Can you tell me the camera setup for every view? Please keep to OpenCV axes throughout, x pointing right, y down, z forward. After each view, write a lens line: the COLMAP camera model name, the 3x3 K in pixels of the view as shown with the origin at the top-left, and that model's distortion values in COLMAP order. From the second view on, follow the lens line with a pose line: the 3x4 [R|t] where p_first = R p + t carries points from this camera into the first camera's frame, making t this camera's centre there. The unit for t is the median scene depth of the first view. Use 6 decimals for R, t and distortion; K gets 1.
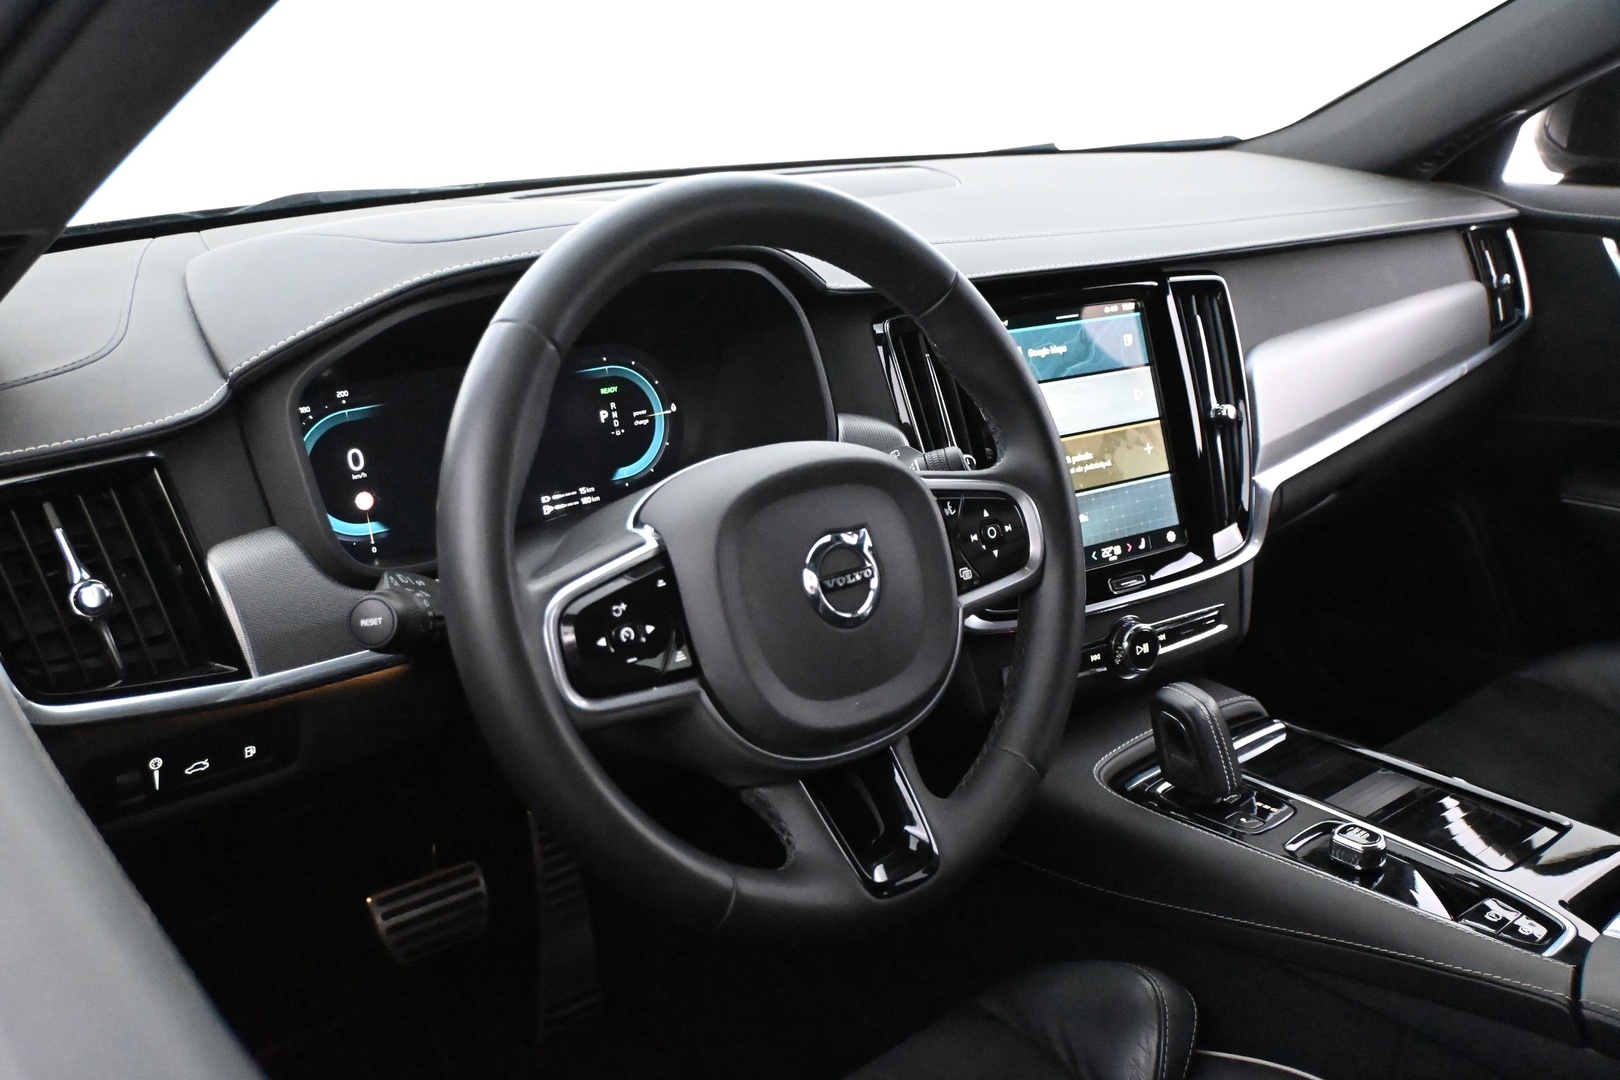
lens RADIAL K [[1540.4, 0, 809.7], [0, 1540.4, 538.1], [0, 0, 1]] dist [0.009396, 0.000000]
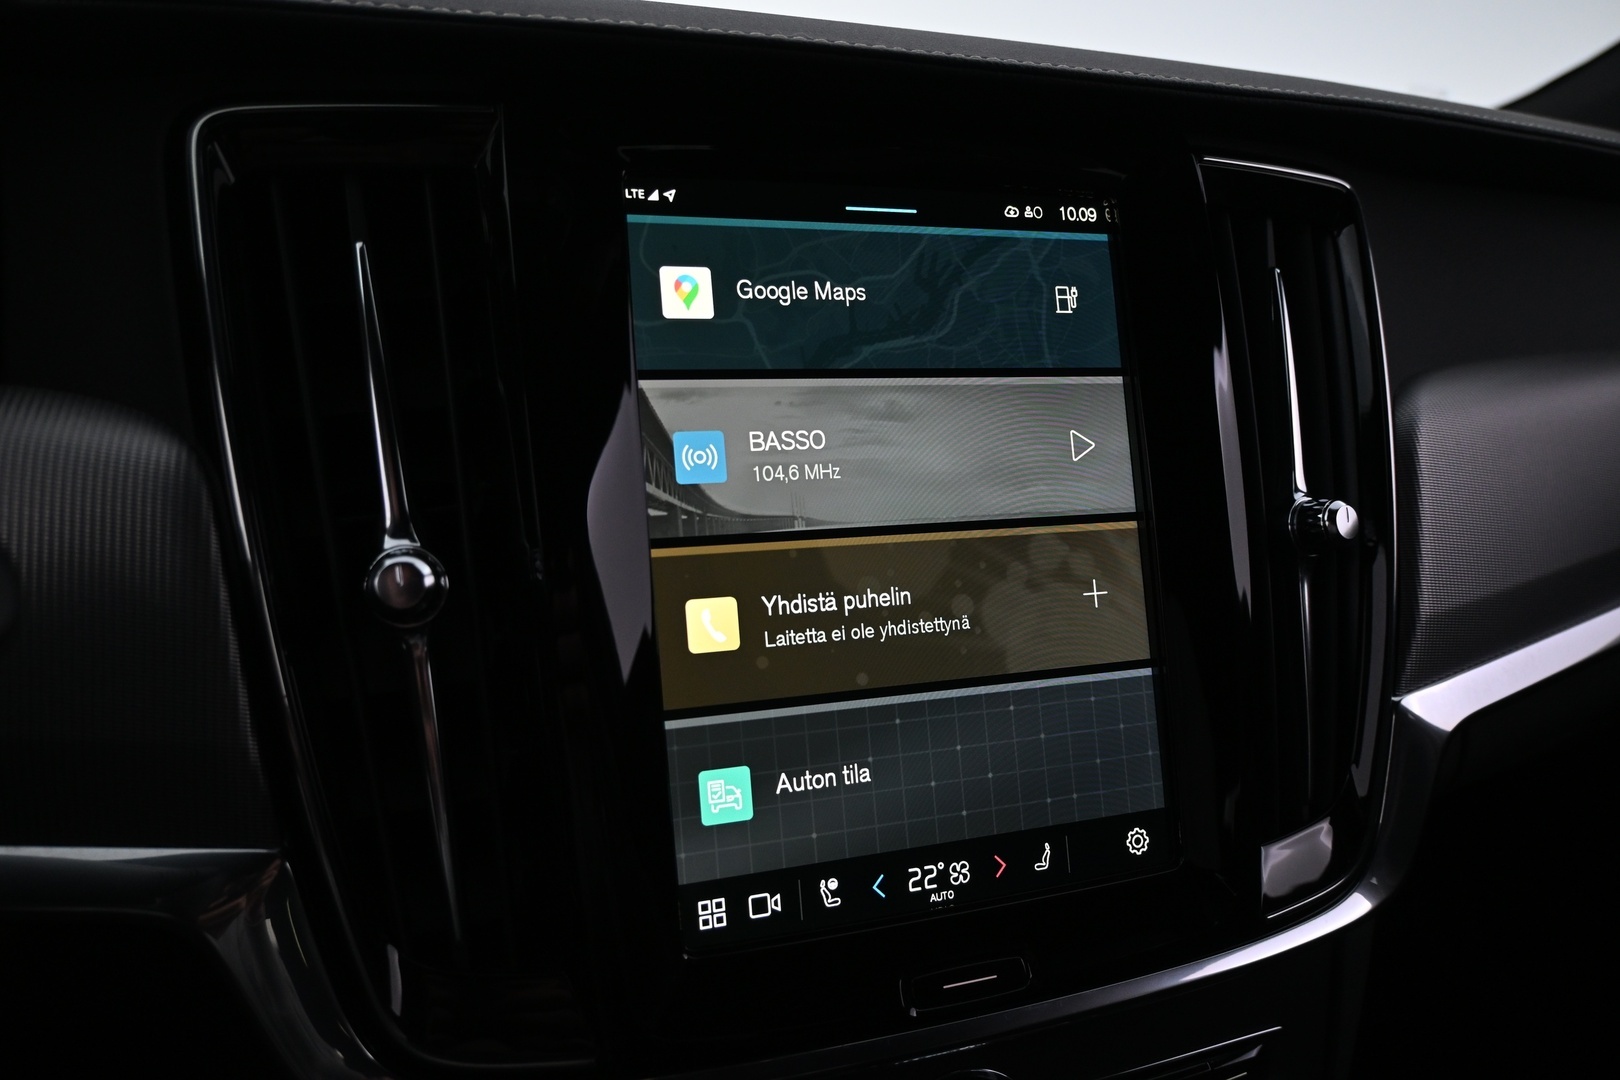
lens RADIAL K [[1281.1, 0, 811.5], [0, 1281.1, 543.4], [0, 0, 1]] dist [-0.003574, -0.001150]
pose [[0.979464, 0.096446, -0.177055, 0.208042], [-0.107880, 0.992580, -0.056103, -0.045886], [0.170330, 0.074052, 0.982601, 0.692351]]
